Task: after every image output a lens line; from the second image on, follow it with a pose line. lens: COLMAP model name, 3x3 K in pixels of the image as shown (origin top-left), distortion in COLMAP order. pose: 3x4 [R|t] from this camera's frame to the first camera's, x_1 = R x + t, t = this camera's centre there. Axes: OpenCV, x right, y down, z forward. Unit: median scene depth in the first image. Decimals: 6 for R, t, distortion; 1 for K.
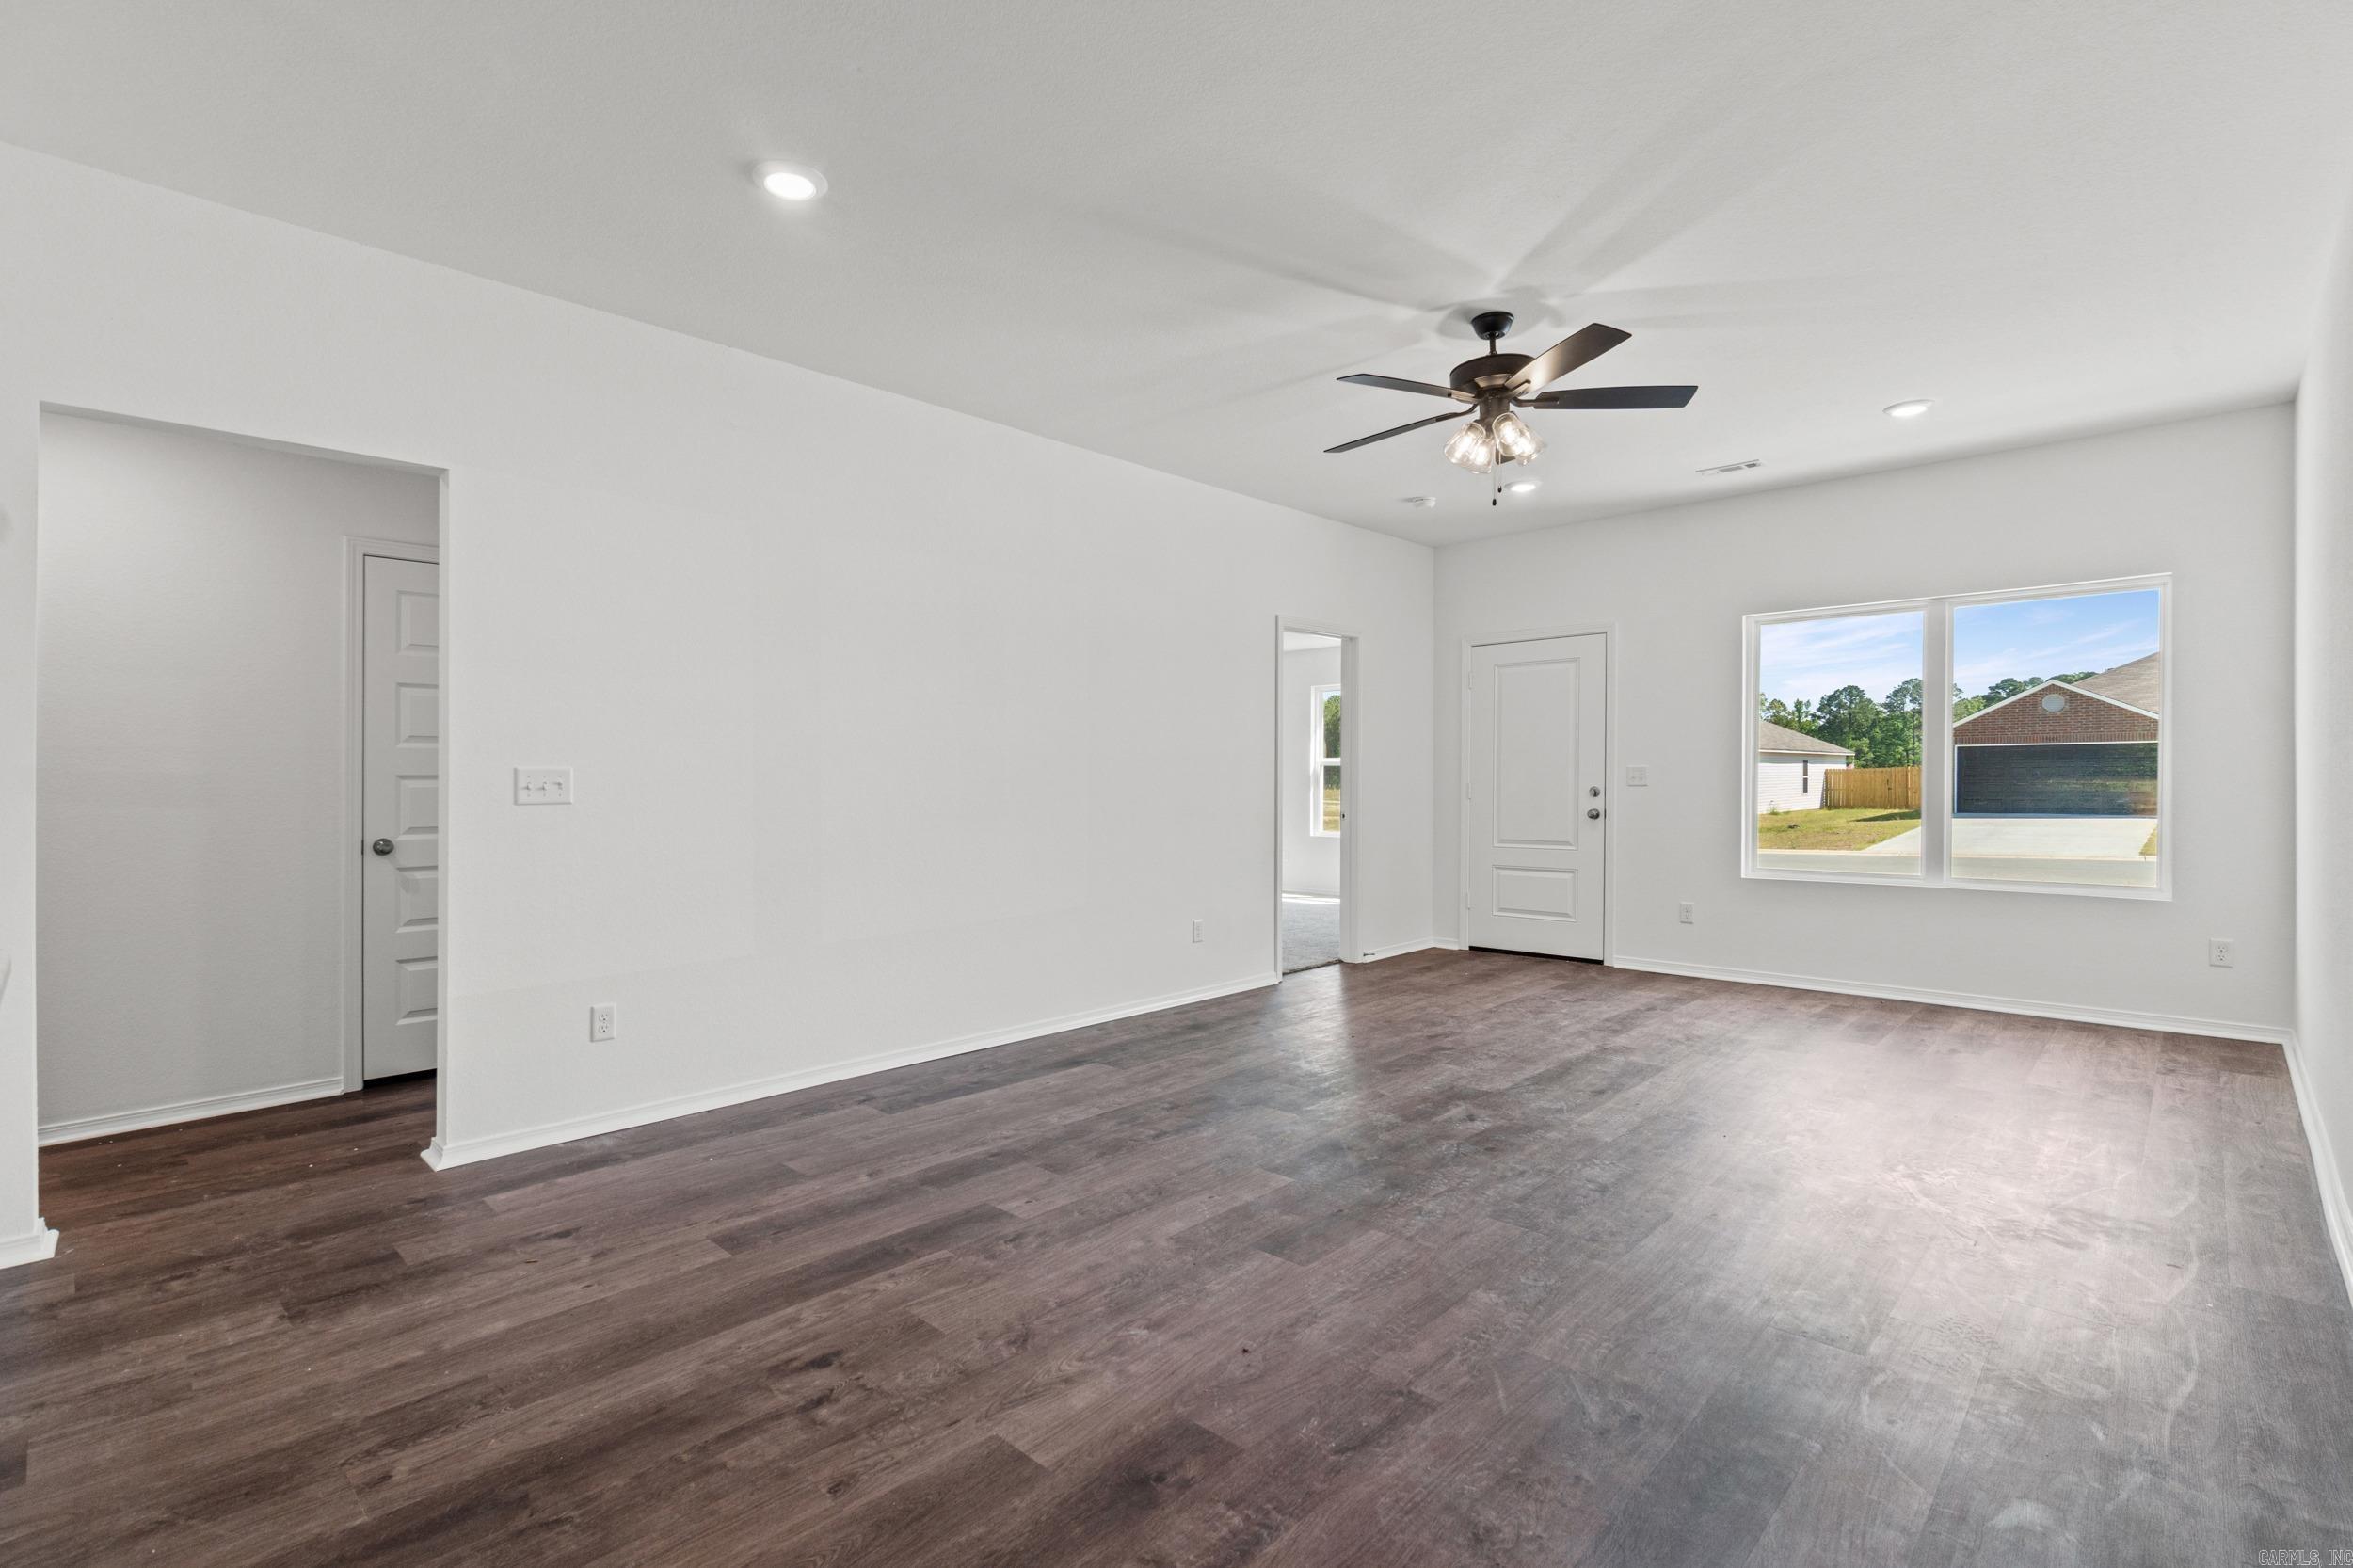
lens RADIAL K [[1083.9, 0, 1147.0], [0, 1083.9, 783.2], [0, 0, 1]] dist [-0.012784, -0.000213]
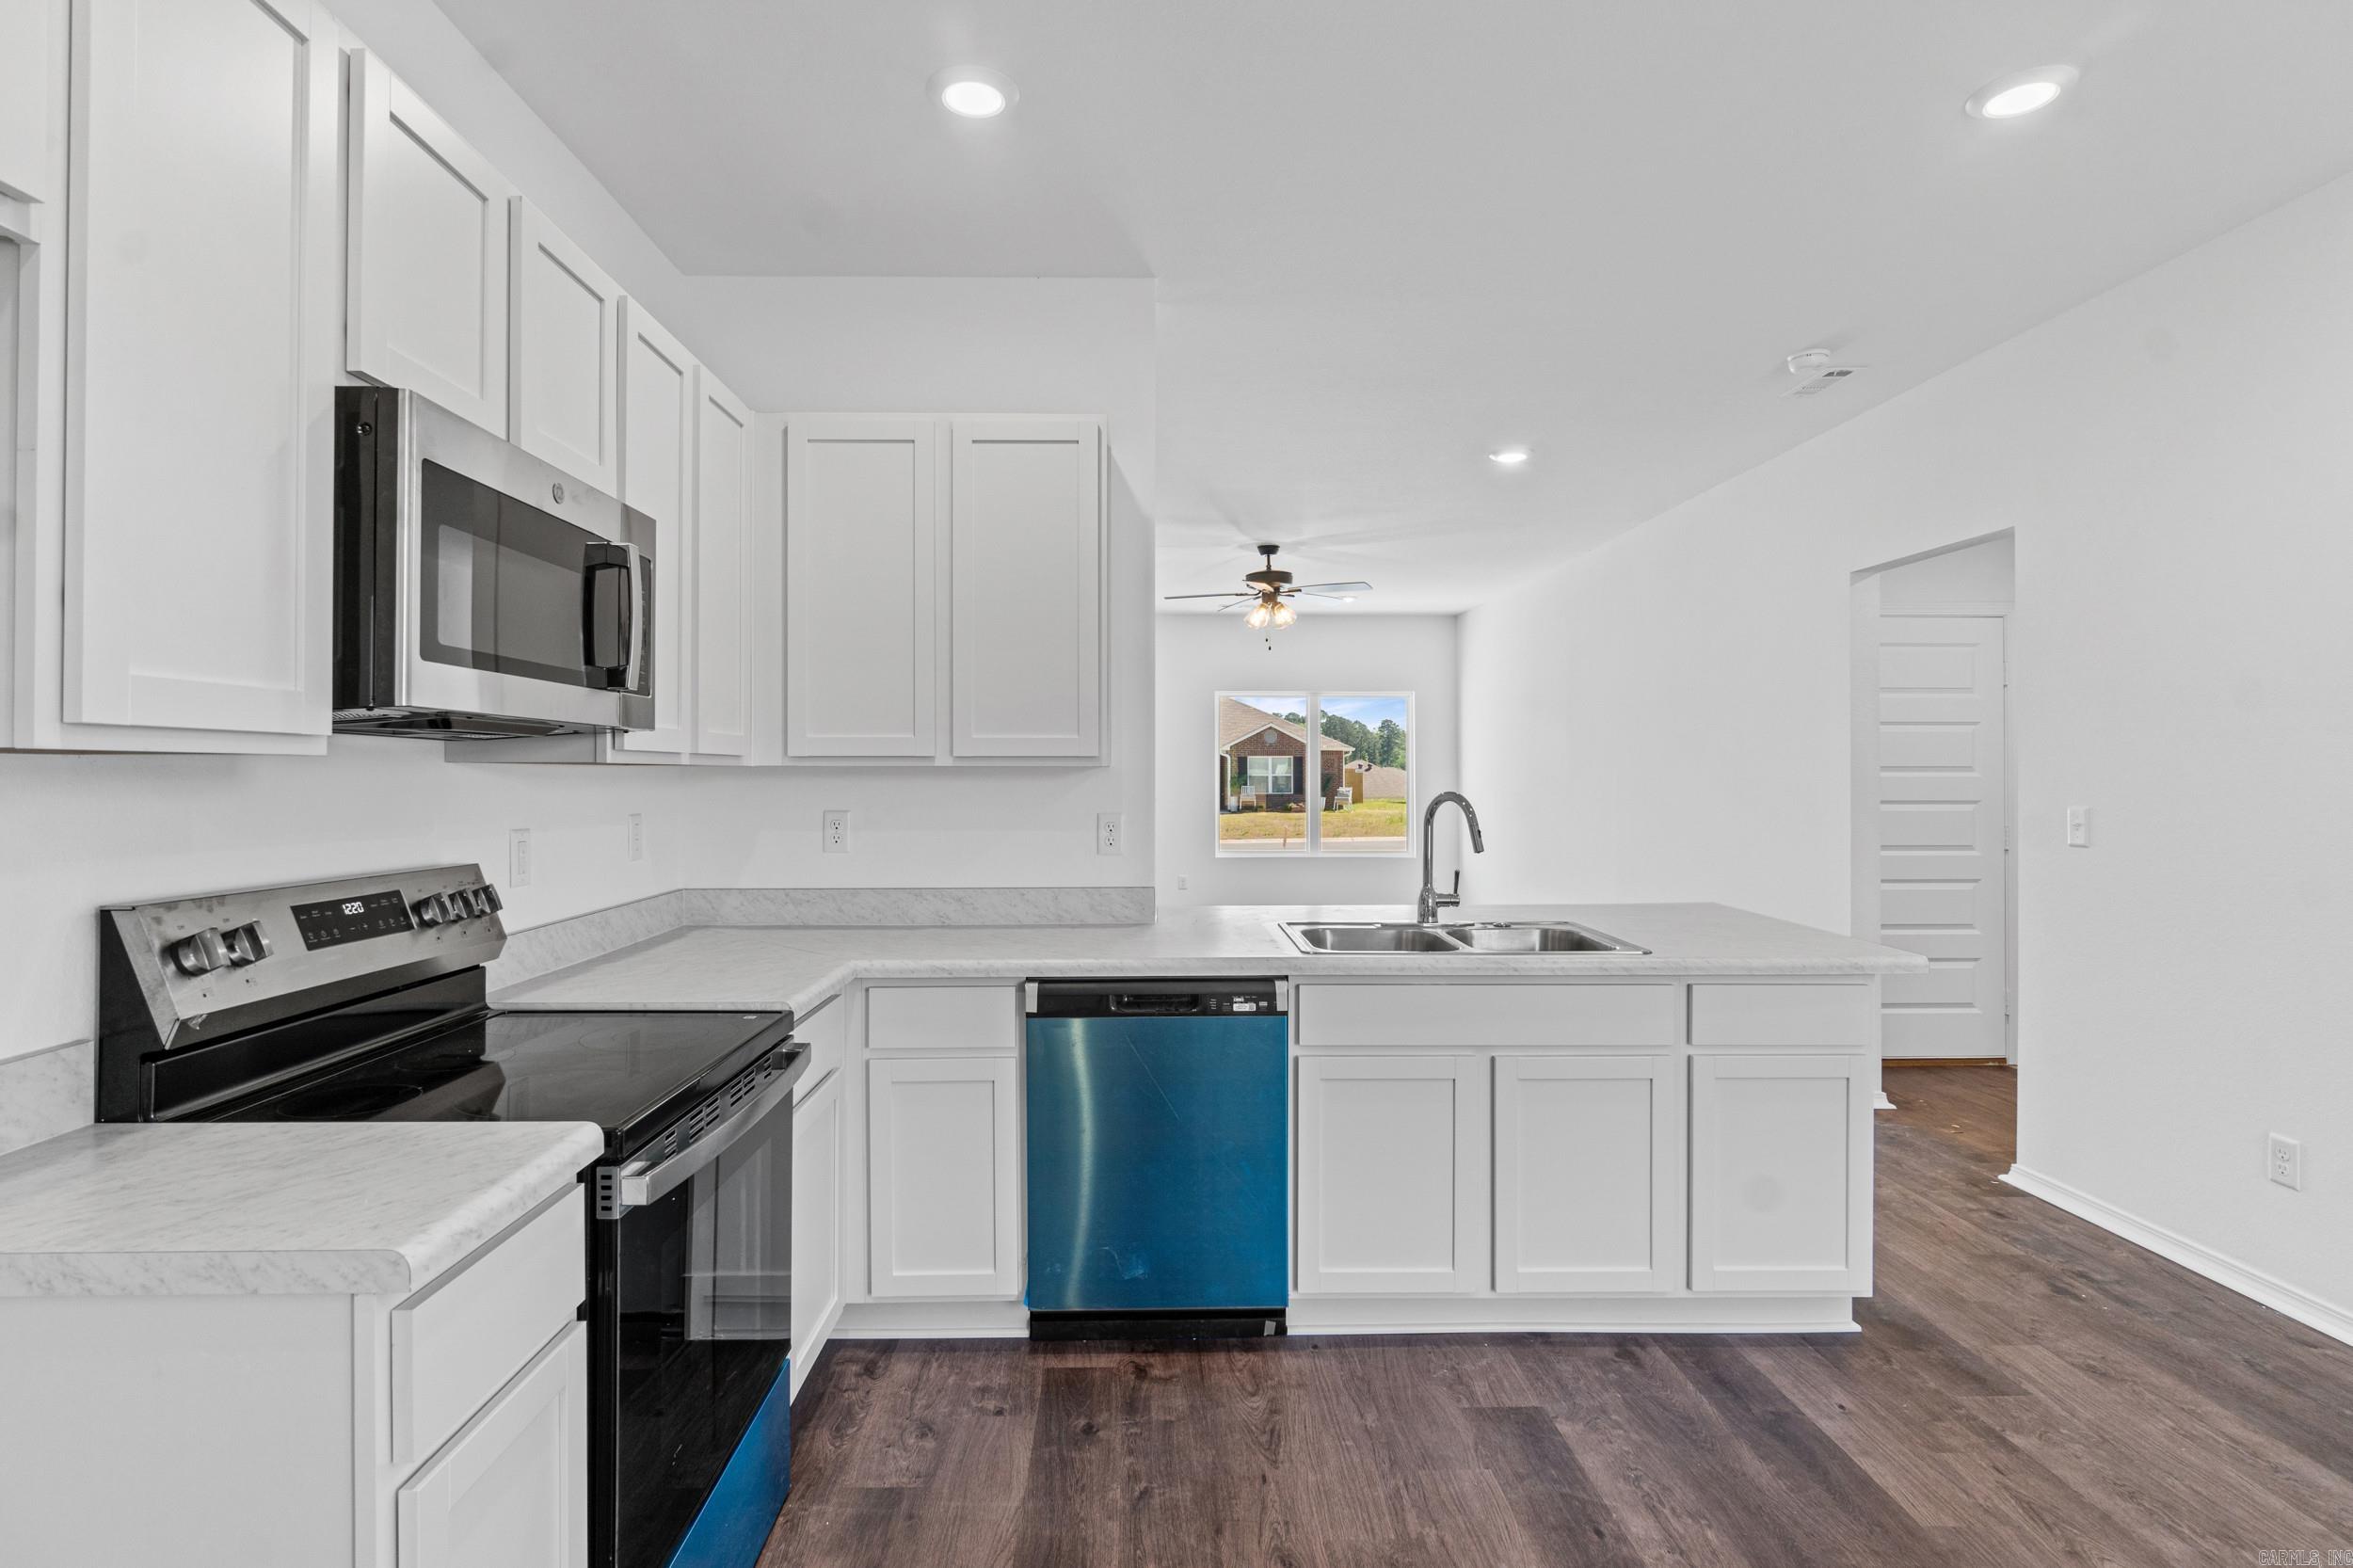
lens RADIAL K [[1178.5, 0, 1161.7], [0, 1178.5, 768.3], [0, 0, 1]] dist [-0.002211, 0.002562]
pose [[0.696932, 0.010440, 0.717061, -1.418799], [-0.001374, 0.999912, -0.013223, -0.039526], [-0.717136, 0.008230, 0.696885, -0.280407]]
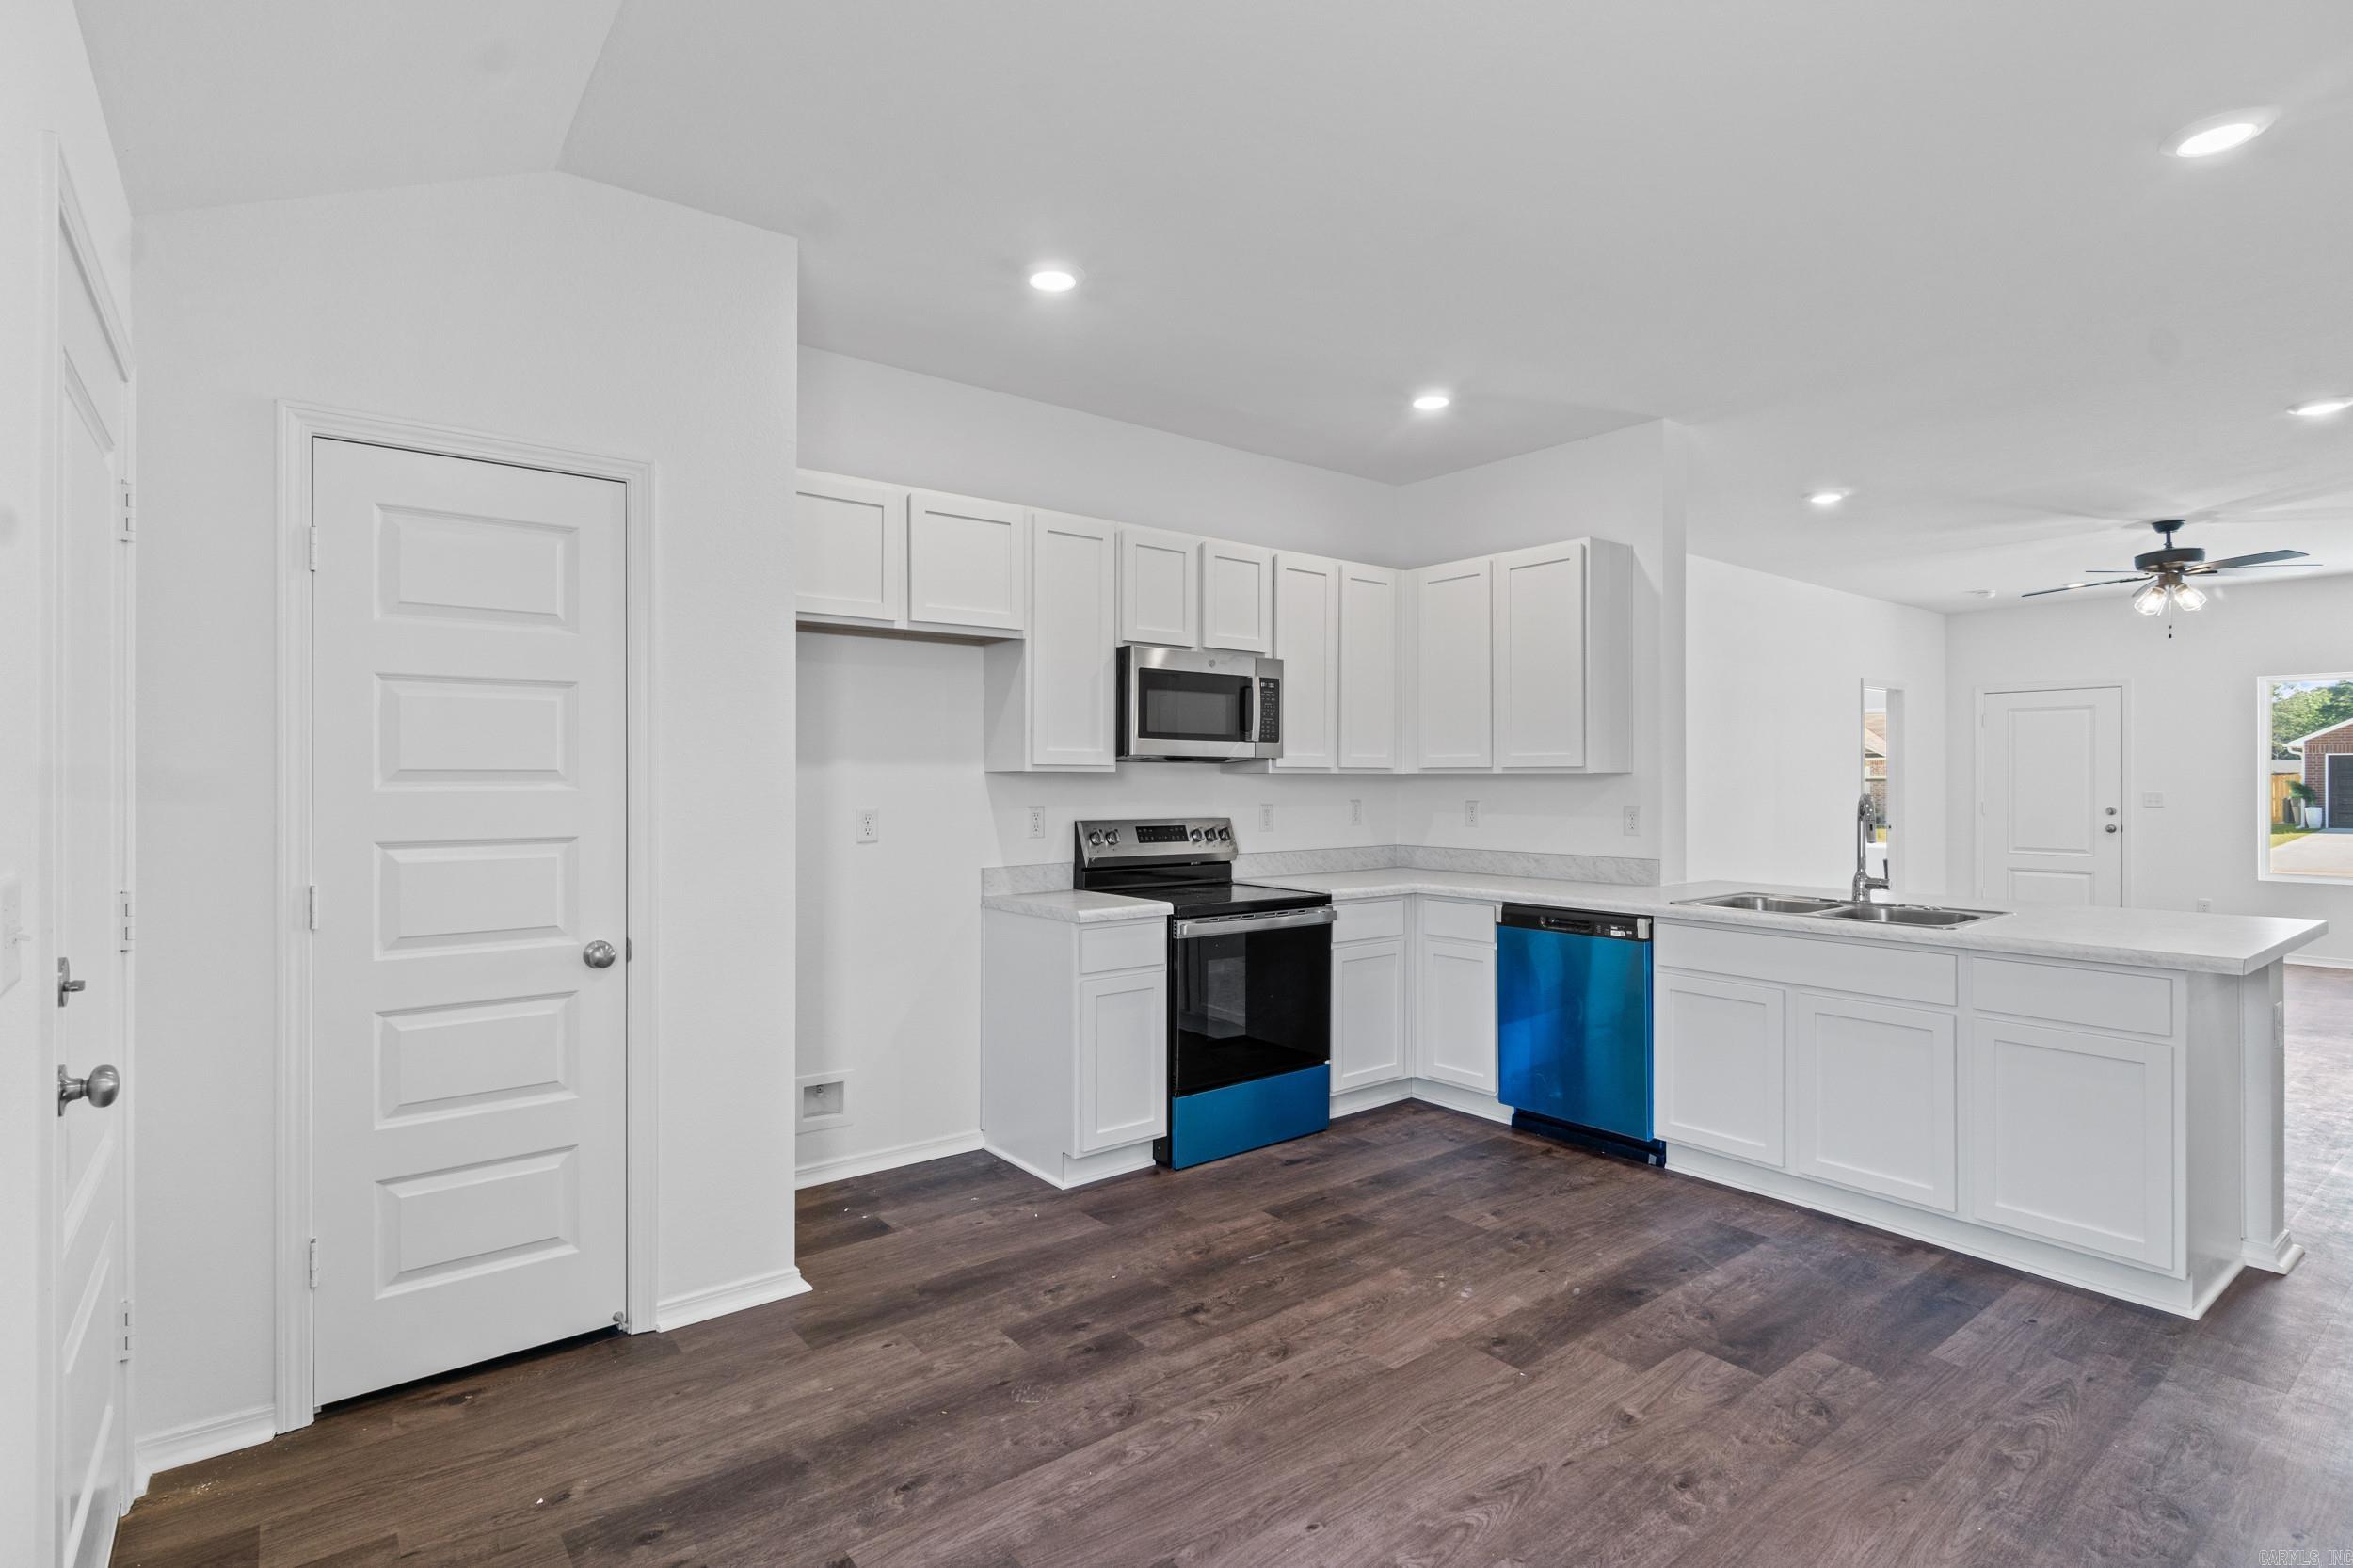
lens RADIAL K [[1146.7, 0, 1163.8], [0, 1146.7, 773.6], [0, 0, 1]] dist [0.004326, 0.000465]
pose [[0.991576, 0.006505, -0.129364, -1.093240], [-0.007486, 0.999947, -0.007097, -0.039330], [0.129311, 0.008006, 0.991572, -1.031510]]
